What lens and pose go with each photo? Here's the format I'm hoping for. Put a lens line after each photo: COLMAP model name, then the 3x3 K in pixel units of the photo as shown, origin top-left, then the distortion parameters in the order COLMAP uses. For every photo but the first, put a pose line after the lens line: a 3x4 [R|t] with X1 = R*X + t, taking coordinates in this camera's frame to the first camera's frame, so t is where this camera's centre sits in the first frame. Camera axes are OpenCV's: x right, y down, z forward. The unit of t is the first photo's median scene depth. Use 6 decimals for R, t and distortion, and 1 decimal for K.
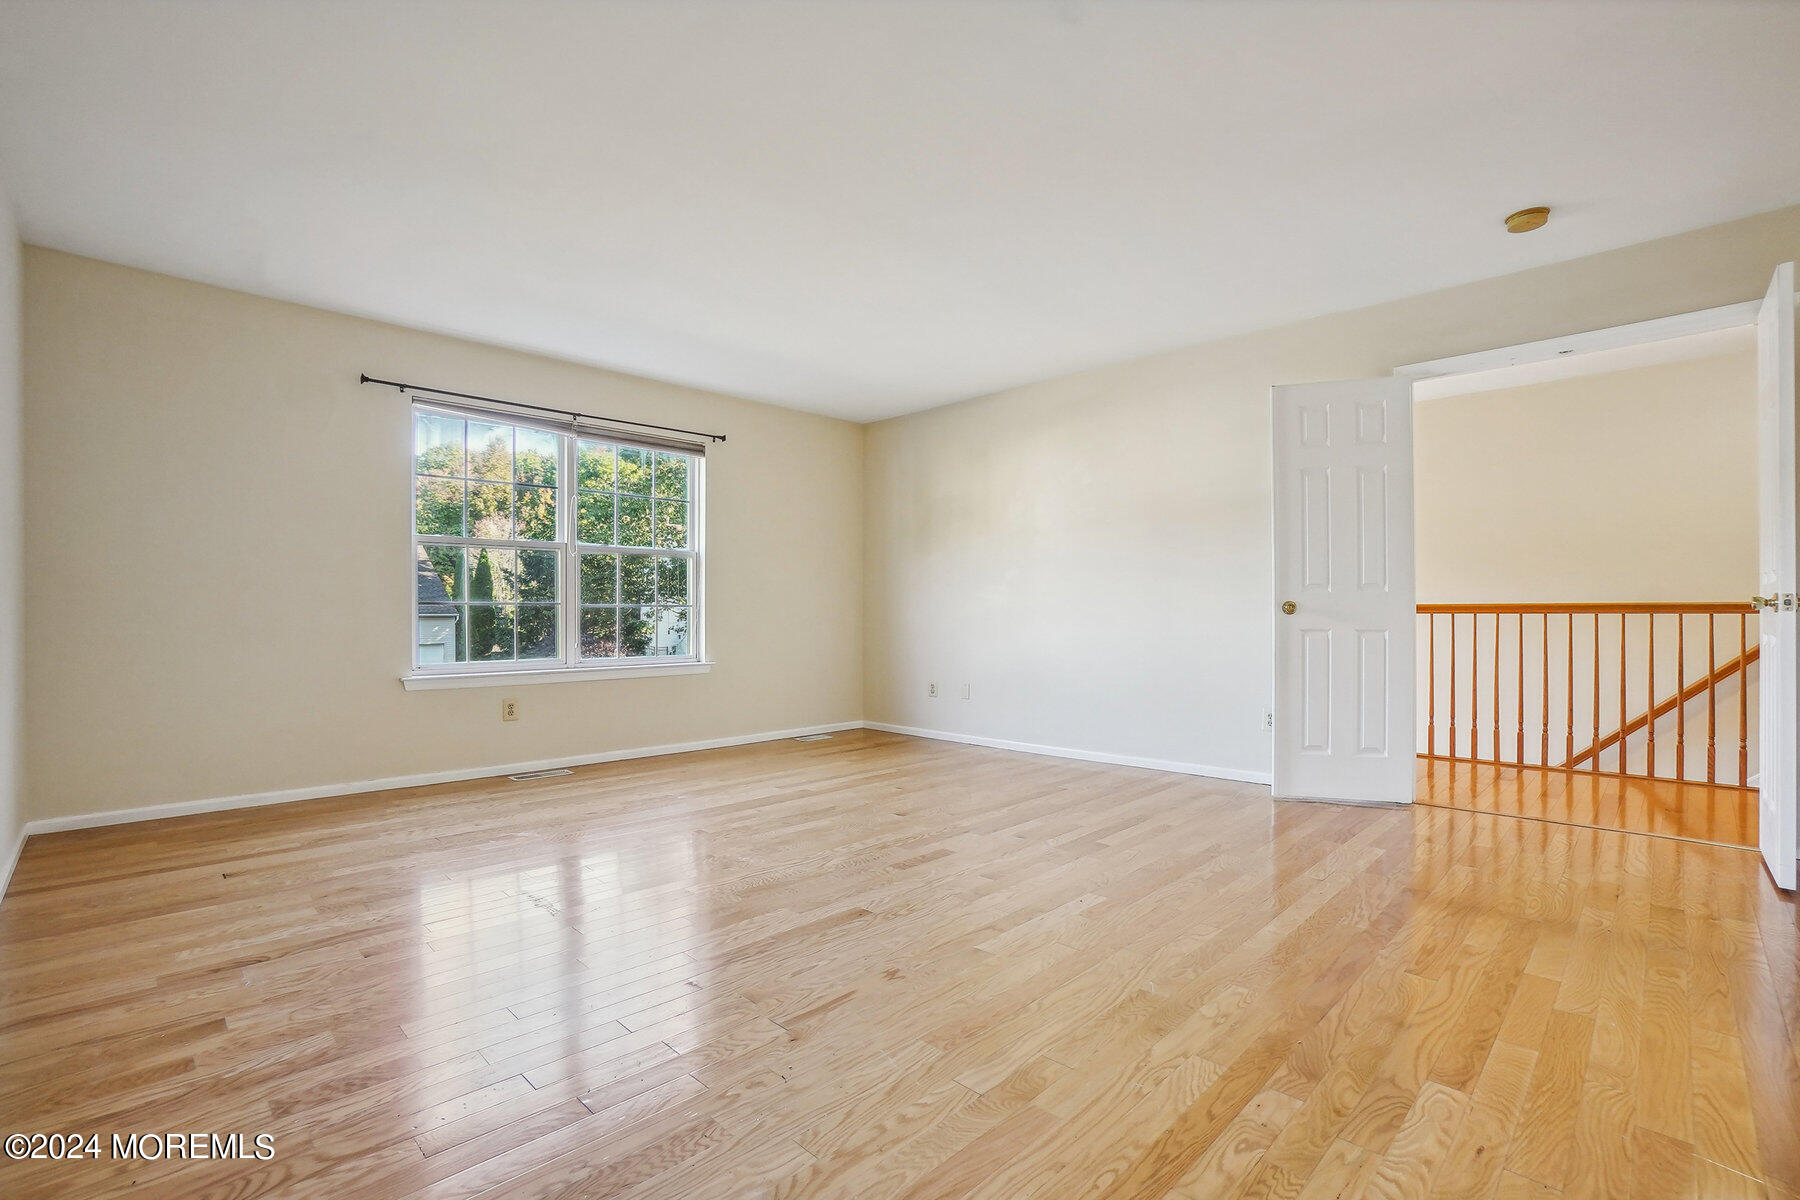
lens RADIAL K [[789.8, 0, 900.9], [0, 789.8, 609.8], [0, 0, 1]] dist [-0.033948, 0.001537]
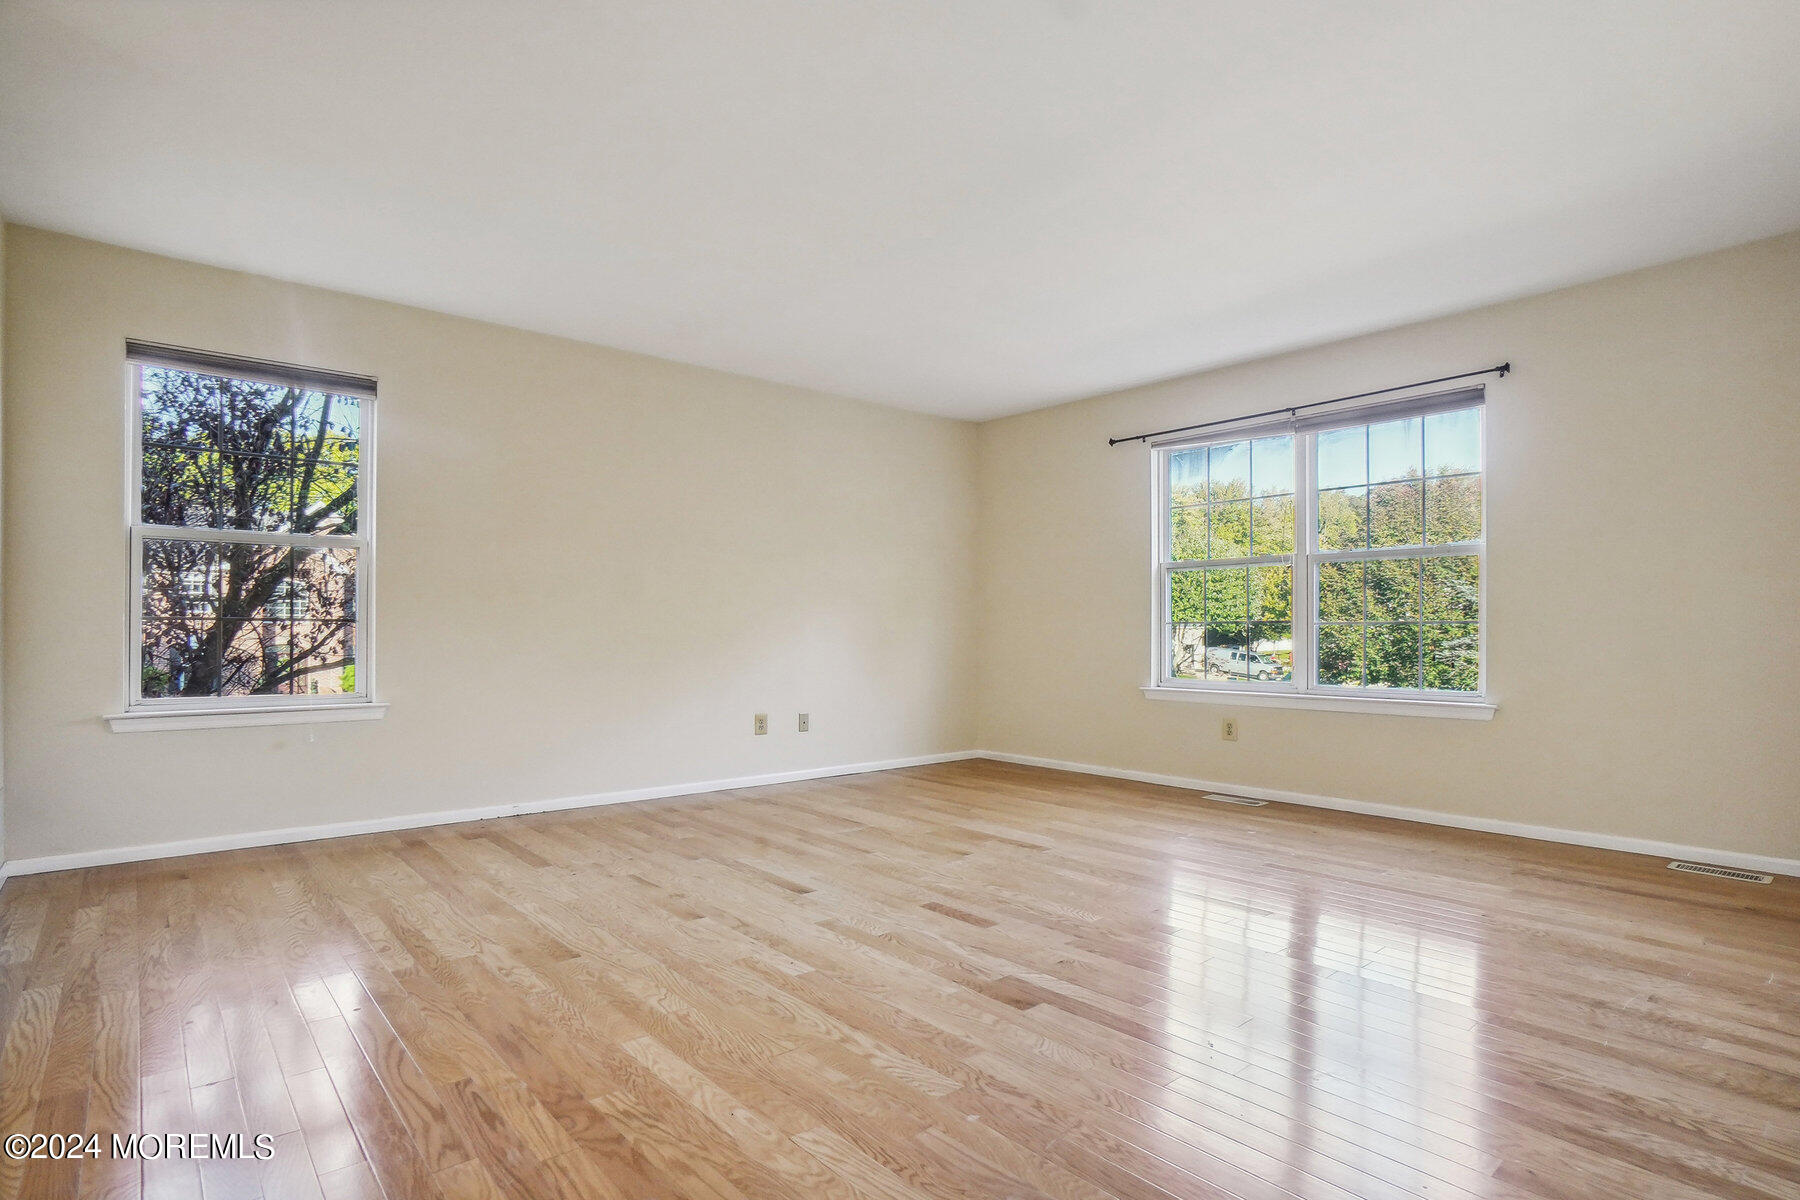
lens RADIAL K [[922.3, 0, 901.3], [0, 922.3, 610.5], [0, 0, 1]] dist [-0.015886, 0.003363]
pose [[-0.083458, -0.025835, -0.996176, 1.146648], [0.006217, 0.999631, -0.026445, 0.007867], [0.996492, -0.008400, -0.083267, 1.114003]]
